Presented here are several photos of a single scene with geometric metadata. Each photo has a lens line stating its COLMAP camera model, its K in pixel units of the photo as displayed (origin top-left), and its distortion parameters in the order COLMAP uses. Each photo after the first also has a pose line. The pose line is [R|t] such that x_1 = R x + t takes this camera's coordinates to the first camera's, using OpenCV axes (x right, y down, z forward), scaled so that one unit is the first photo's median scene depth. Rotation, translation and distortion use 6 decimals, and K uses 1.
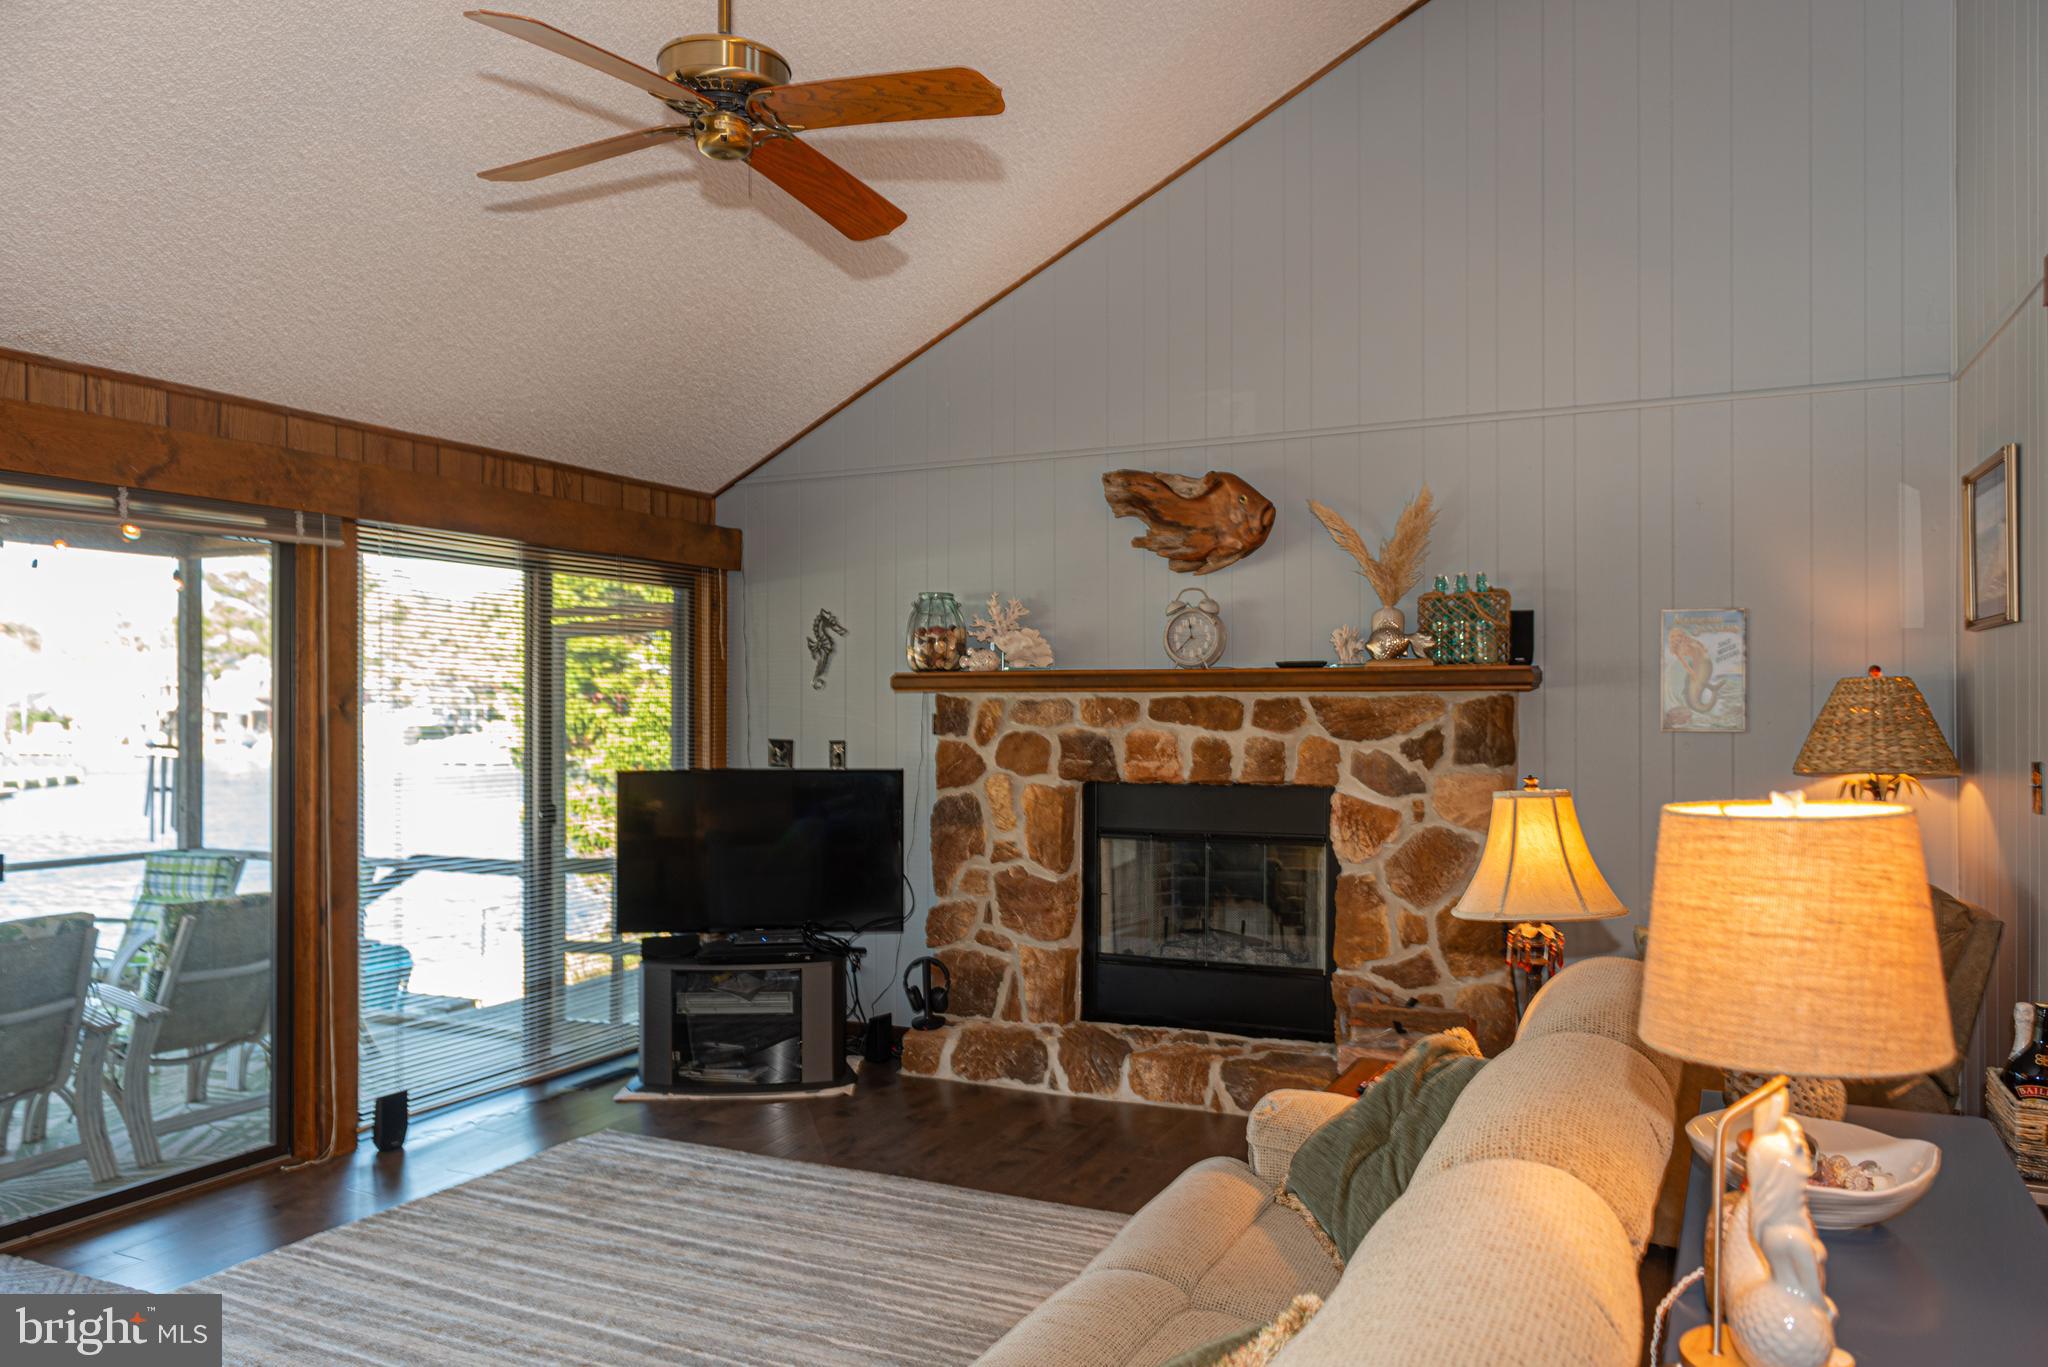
lens RADIAL K [[1406.2, 0, 1034.4], [0, 1406.2, 718.5], [0, 0, 1]] dist [0.001207, -0.001897]
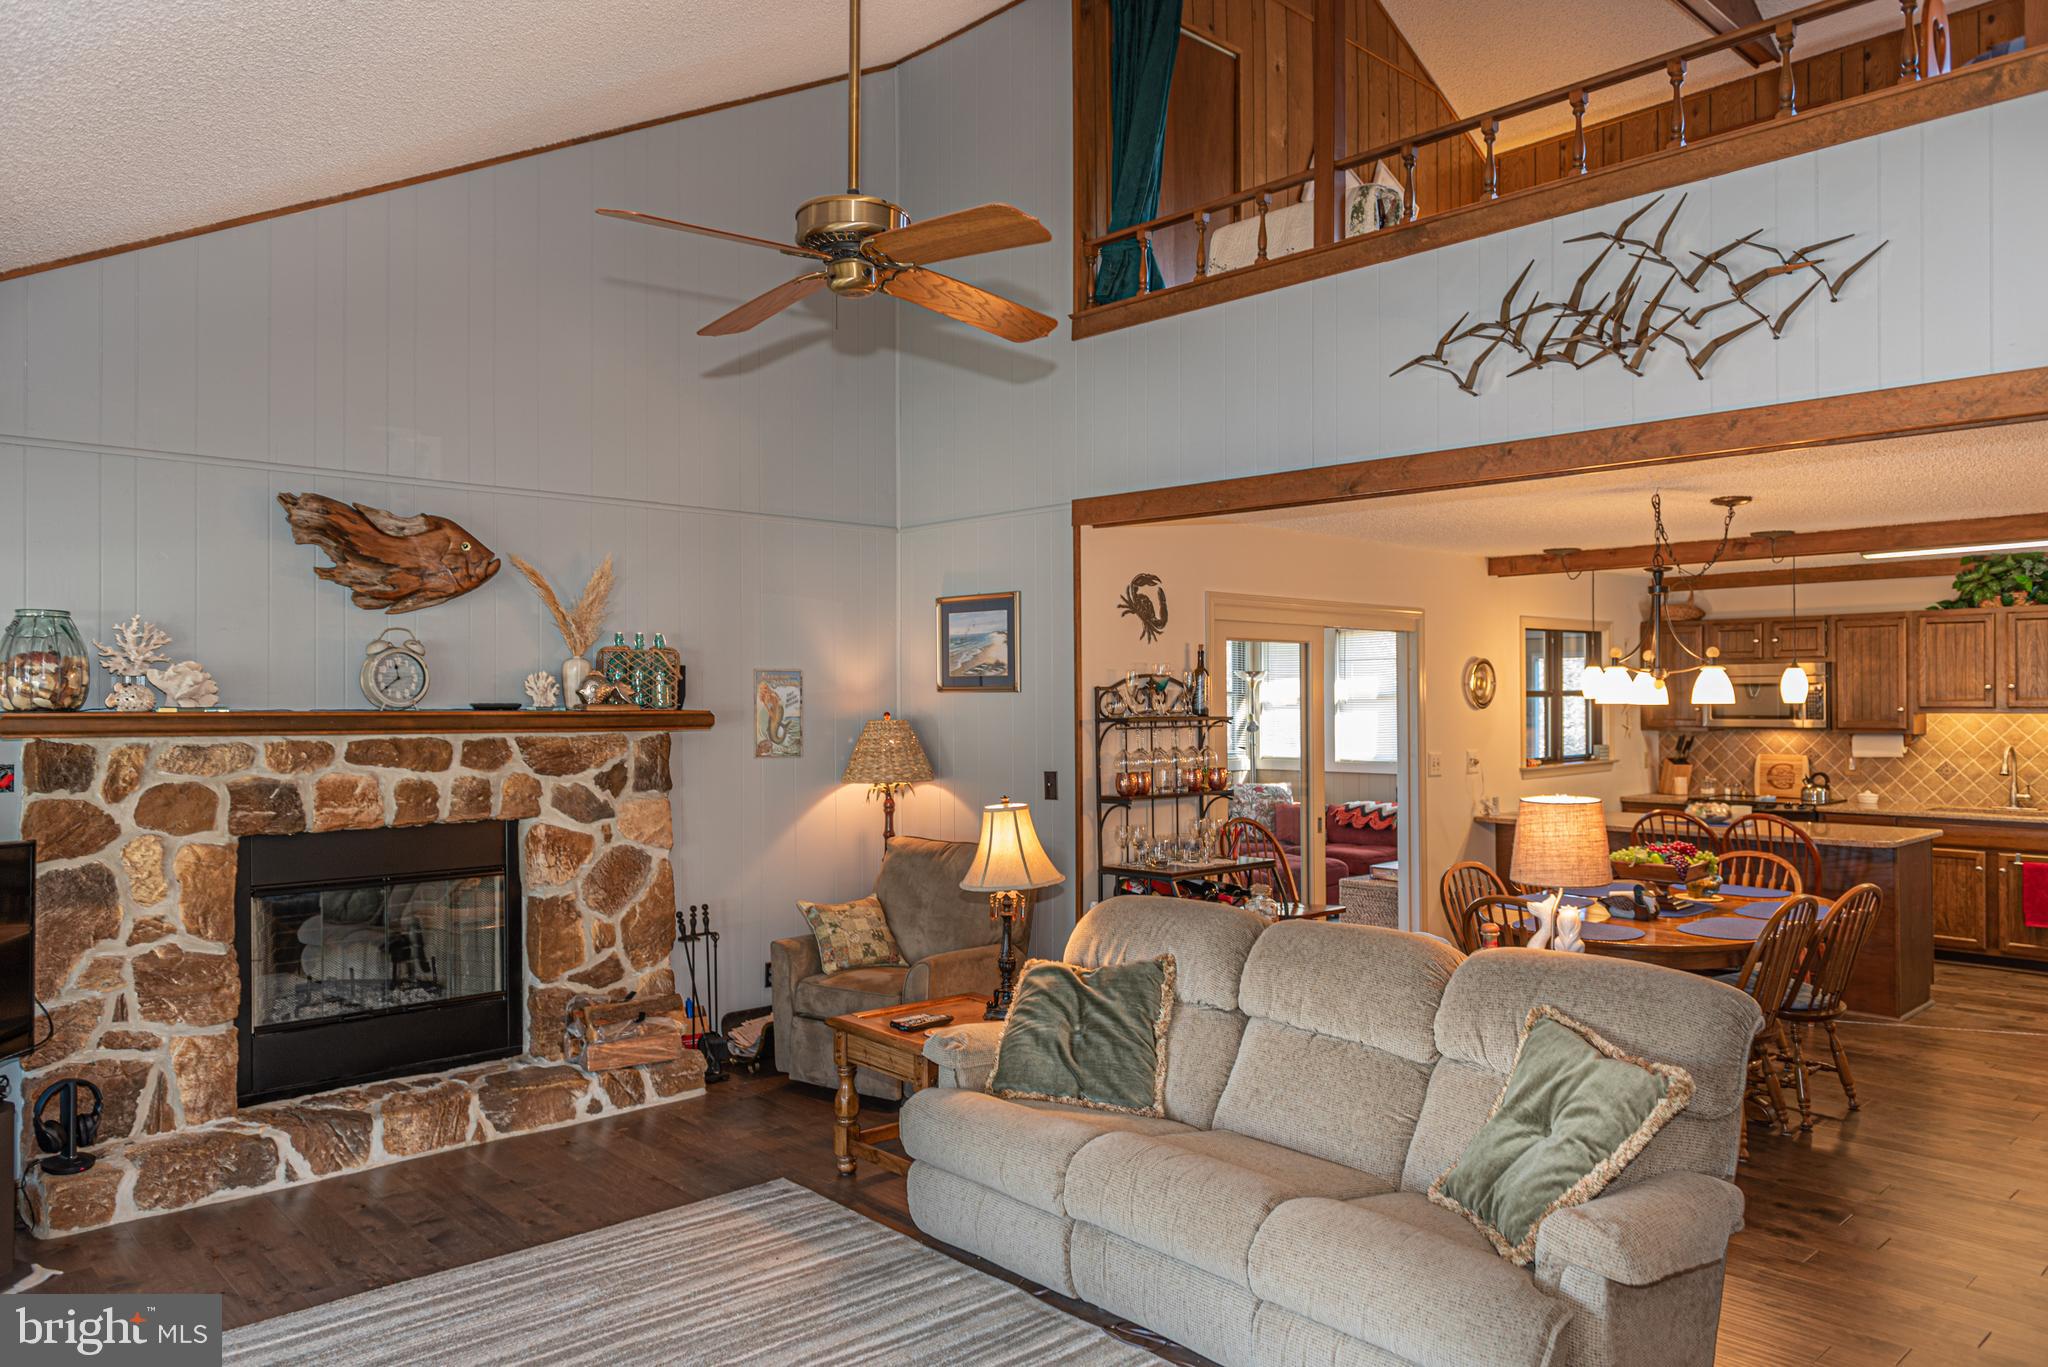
lens RADIAL K [[1392.7, 0, 1021.7], [0, 1392.7, 697.6], [0, 0, 1]] dist [0.002251, -0.005670]
pose [[0.372381, 0.003834, 0.928072, -0.631769], [0.007112, 0.999950, -0.006984, -0.034241], [-0.928053, 0.009201, 0.372335, 0.234534]]
